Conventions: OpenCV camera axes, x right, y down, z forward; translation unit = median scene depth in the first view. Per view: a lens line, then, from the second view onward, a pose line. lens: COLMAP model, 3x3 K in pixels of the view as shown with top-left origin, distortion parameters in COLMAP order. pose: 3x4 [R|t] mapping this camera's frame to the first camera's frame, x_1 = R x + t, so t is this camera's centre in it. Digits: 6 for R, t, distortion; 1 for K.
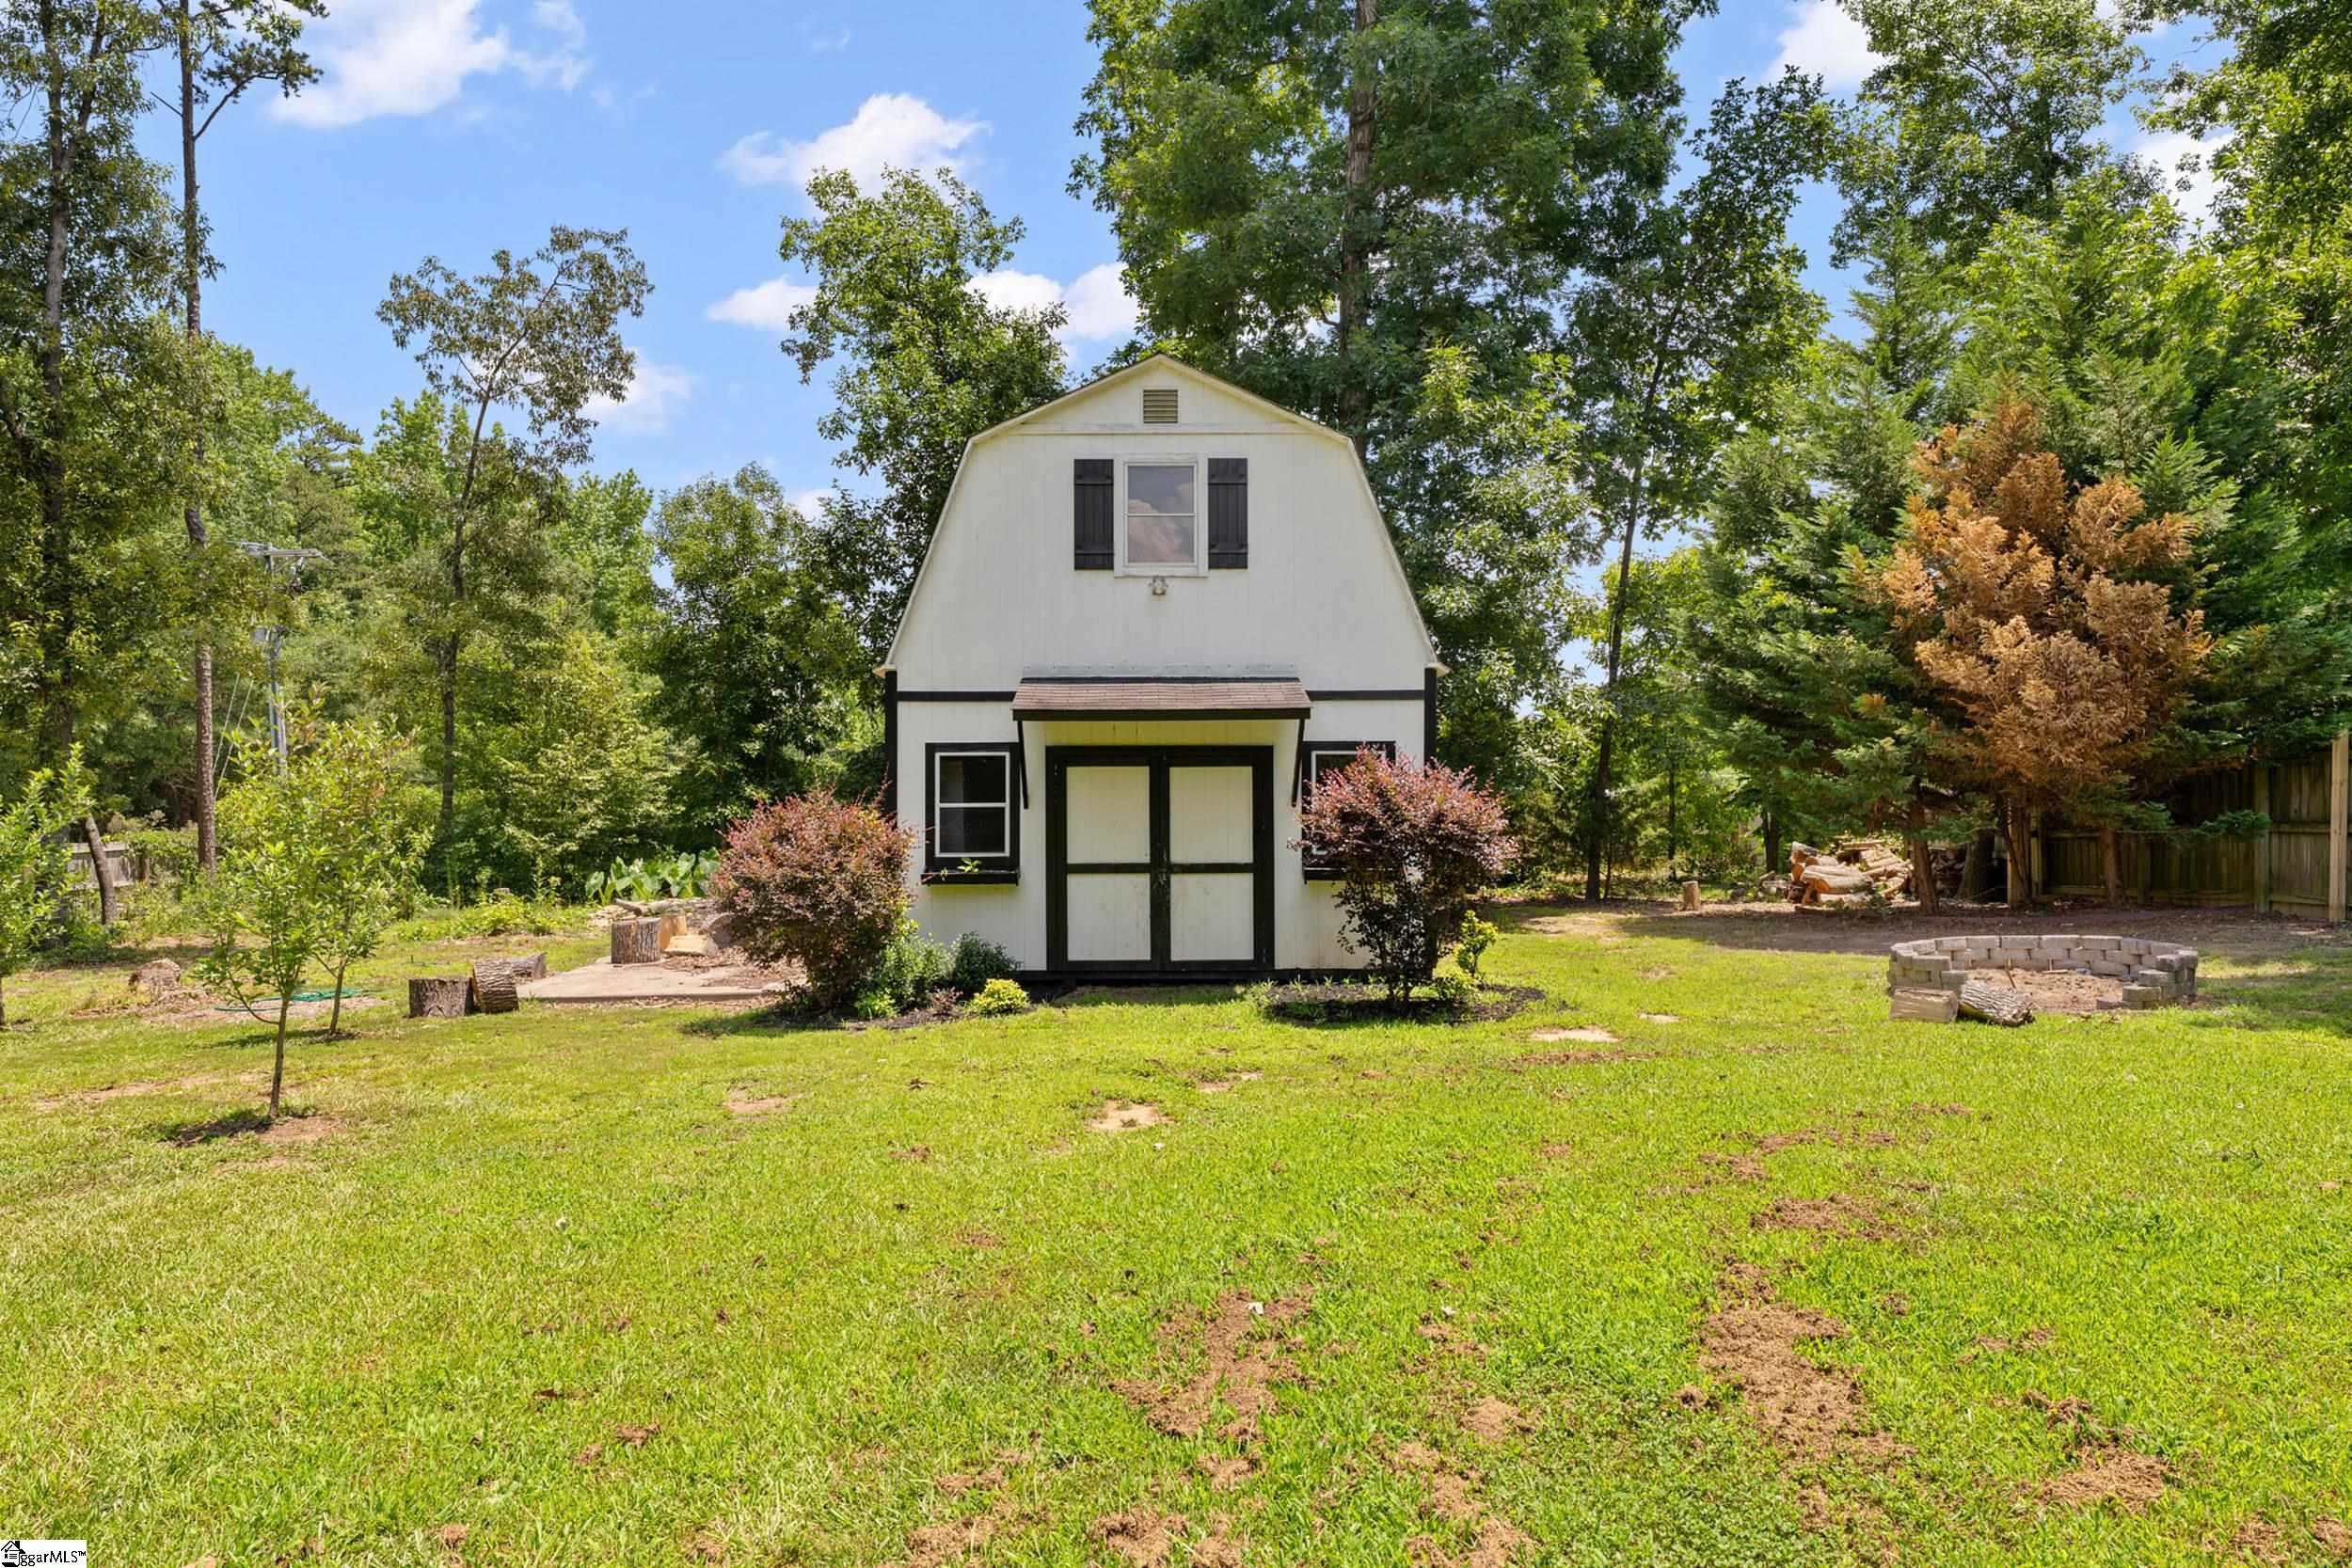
lens RADIAL K [[1503.7, 0, 1174.6], [0, 1503.7, 775.9], [0, 0, 1]] dist [-0.000041, 0.002523]
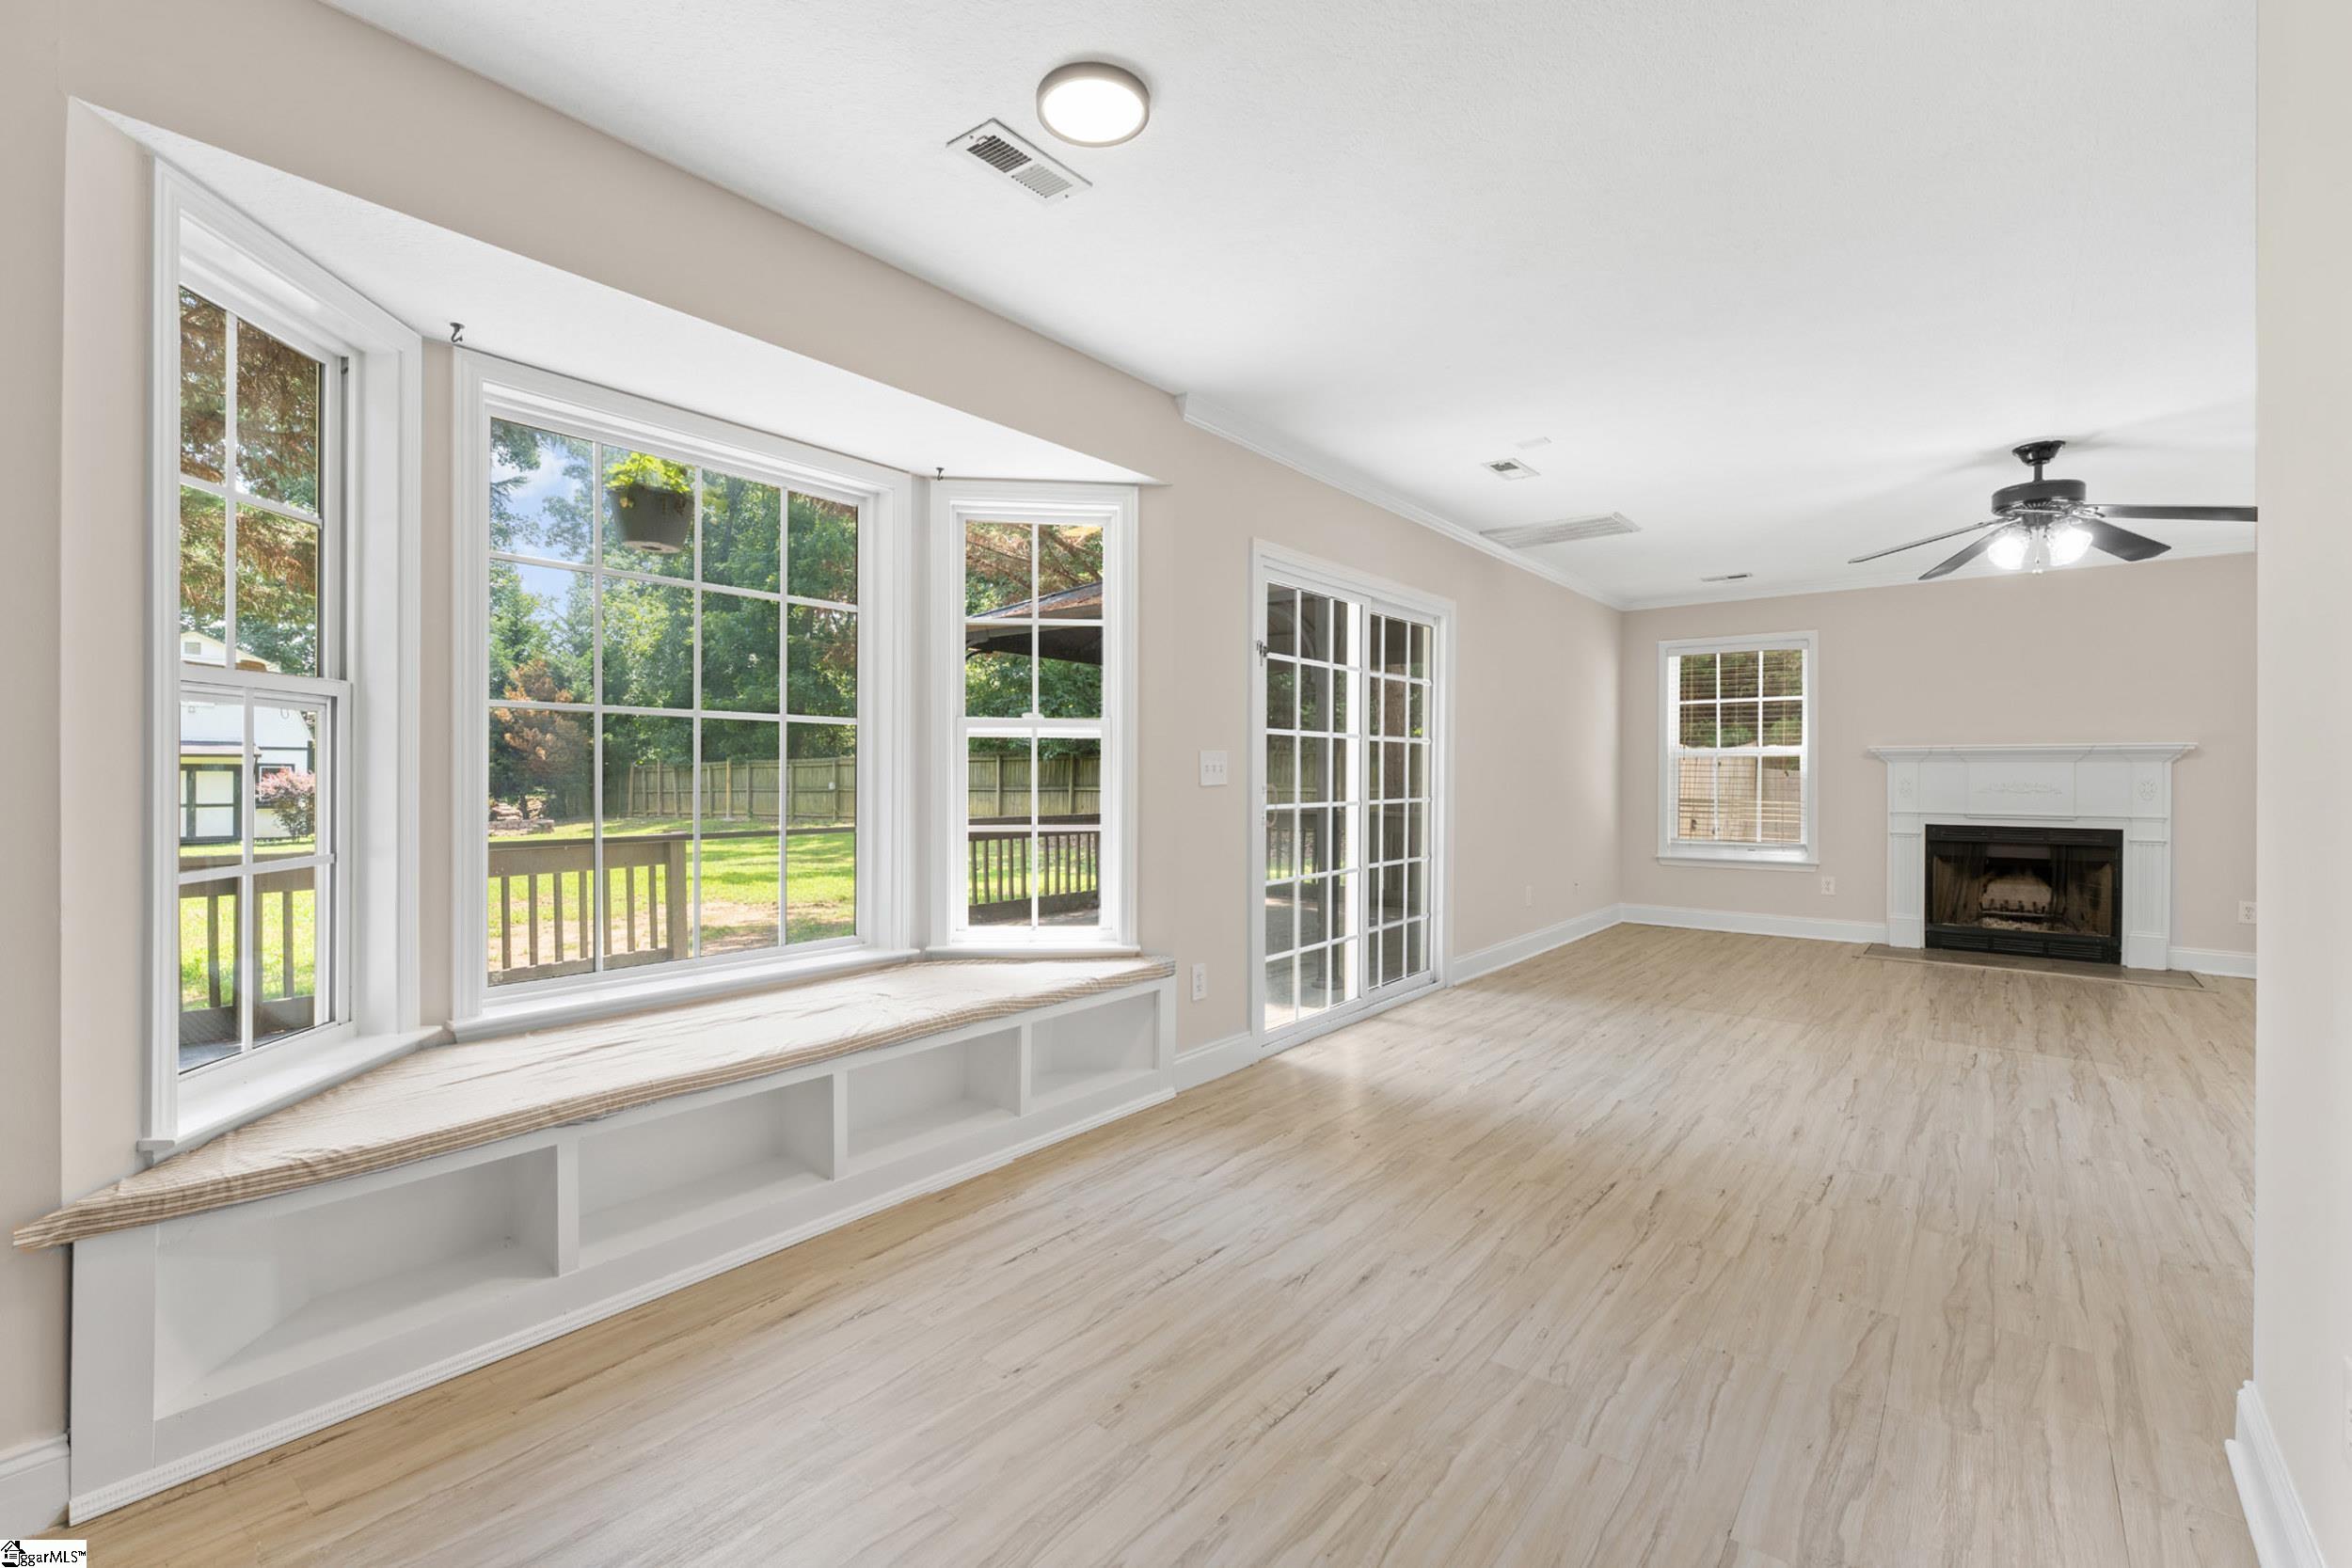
lens RADIAL K [[1020.9, 0, 1169.2], [0, 1020.9, 775.6], [0, 0, 1]] dist [-0.001700, -0.001779]
pose [[0.651564, 0.006866, 0.758562, -0.273263], [-0.016801, 0.999844, 0.005382, -0.039744], [-0.758407, -0.016251, 0.651578, -1.743381]]
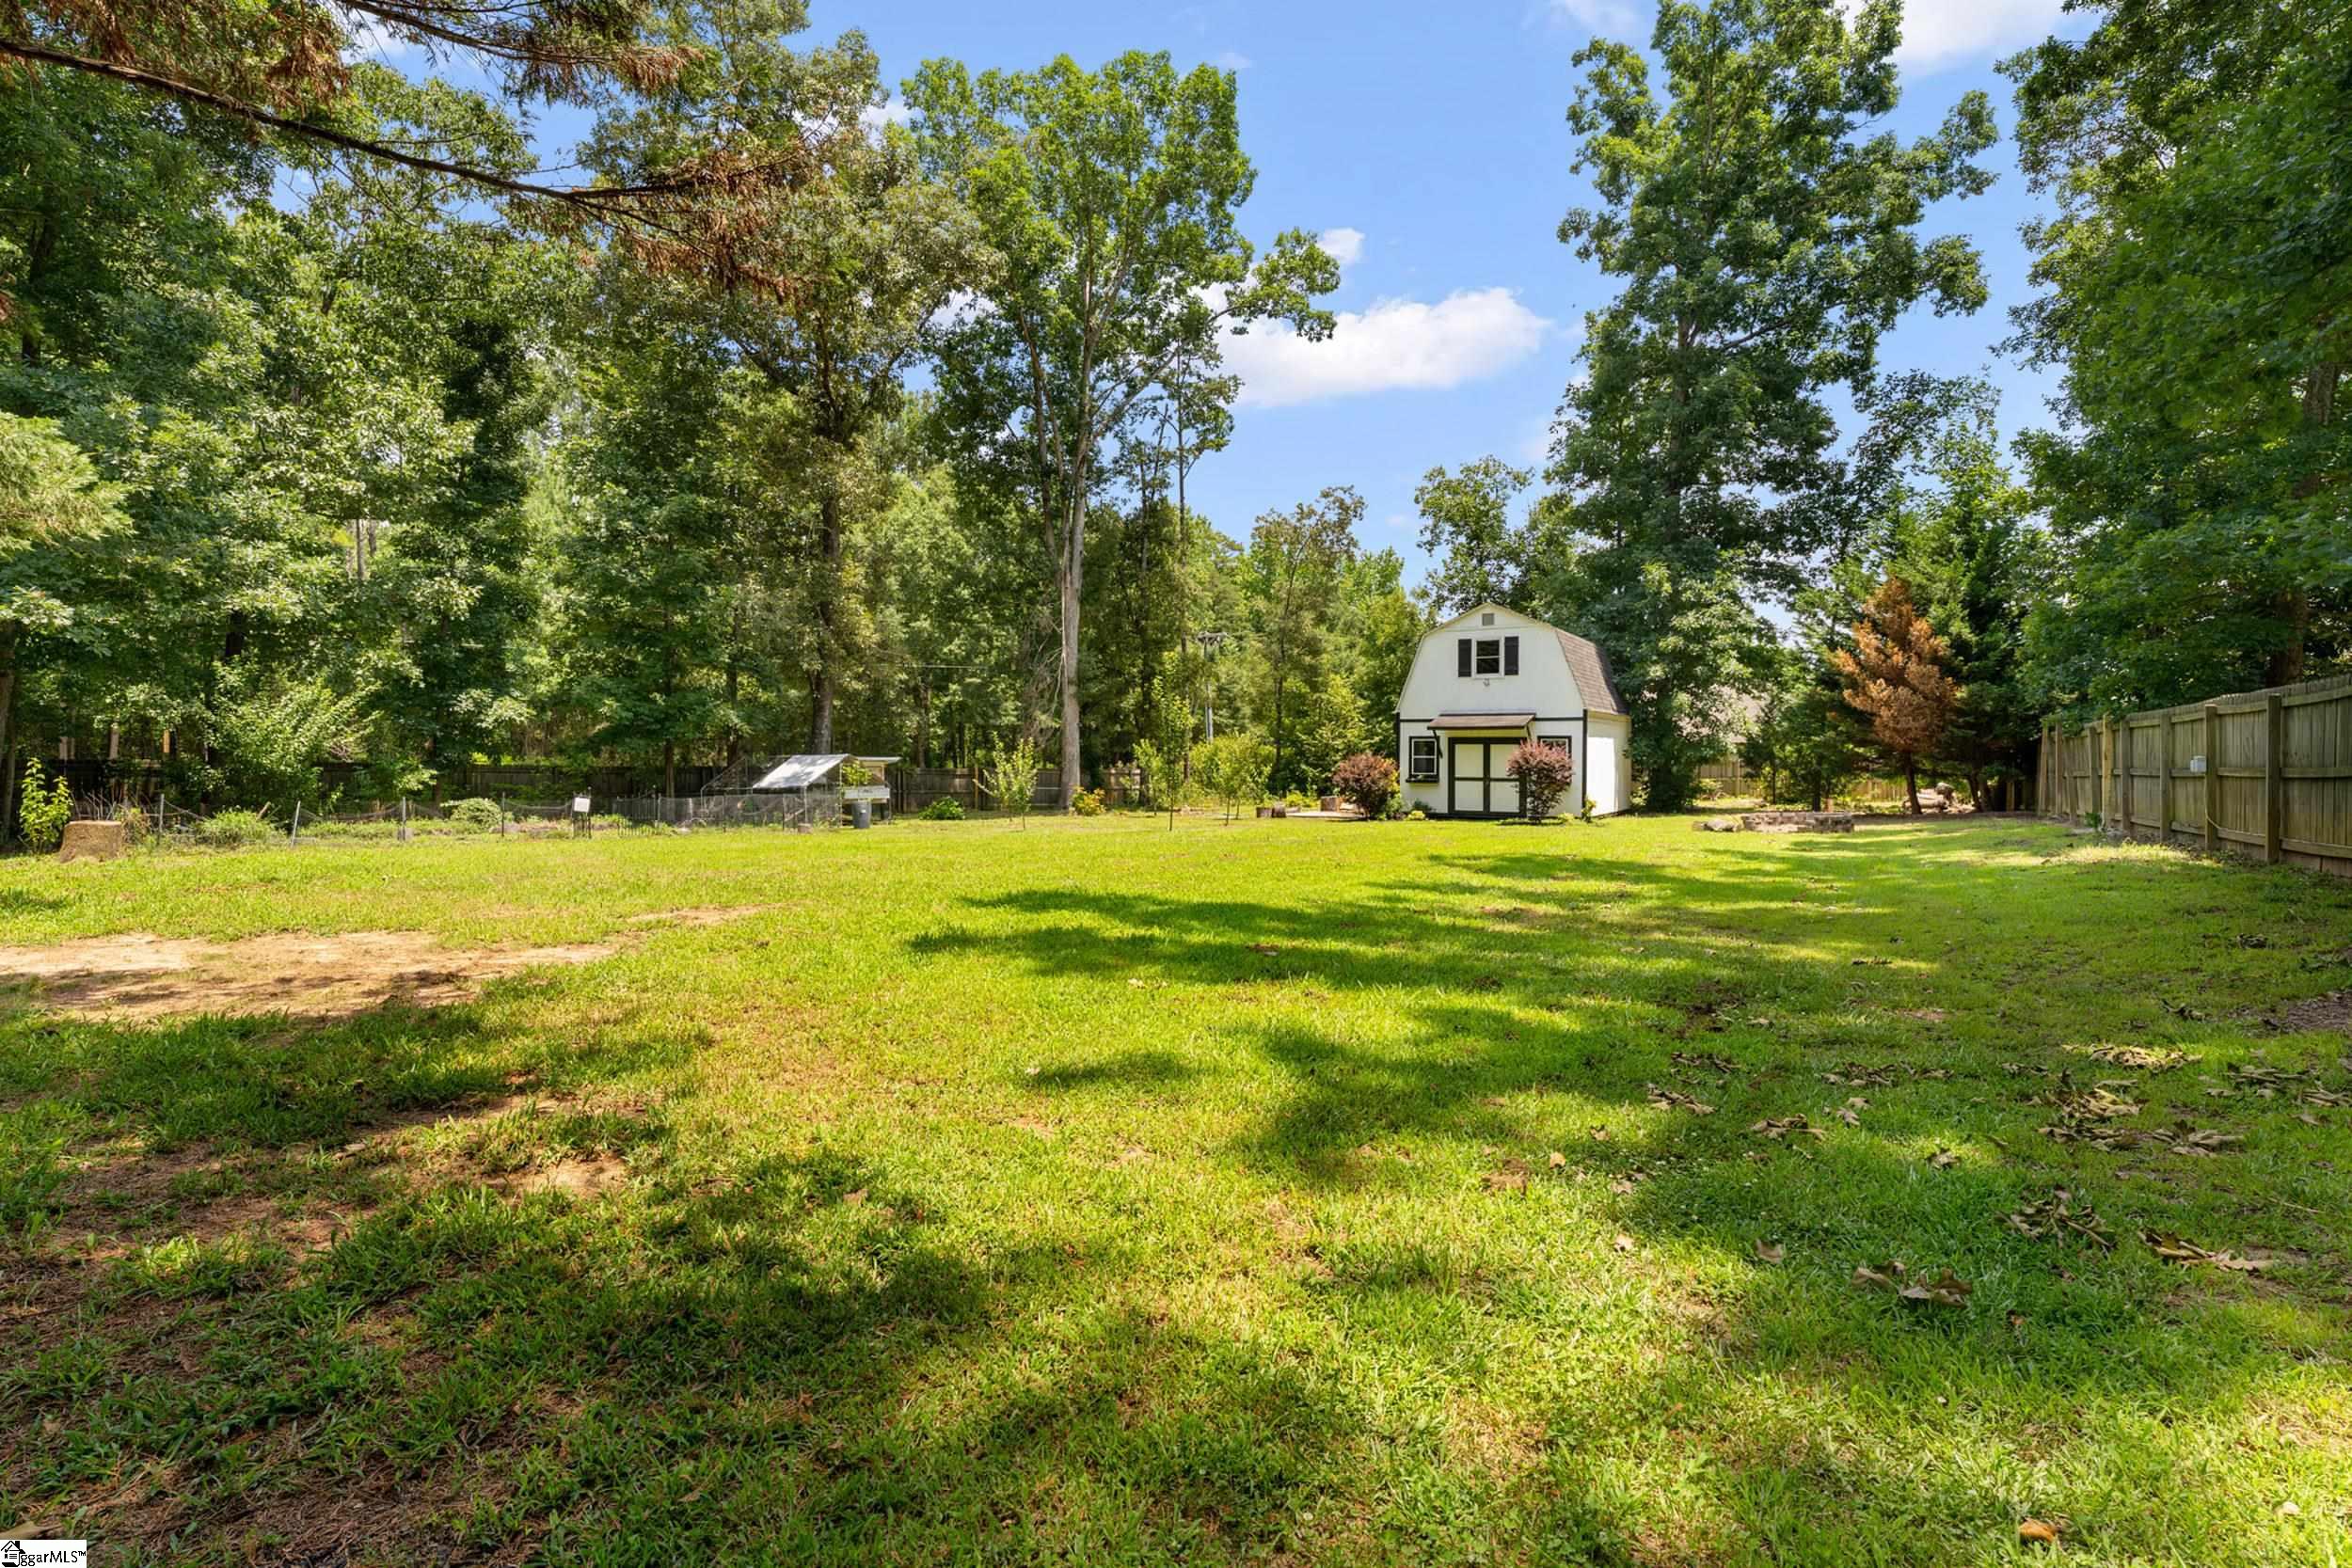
lens RADIAL K [[1144.9, 0, 1173.6], [0, 1144.9, 775.9], [0, 0, 1]] dist [-0.003133, -0.000666]
pose [[0.849286, 0.017983, -0.527627, 0.643301], [0.001506, 0.999333, 0.036483, -0.026833], [0.527932, -0.031779, 0.848692, -1.195376]]
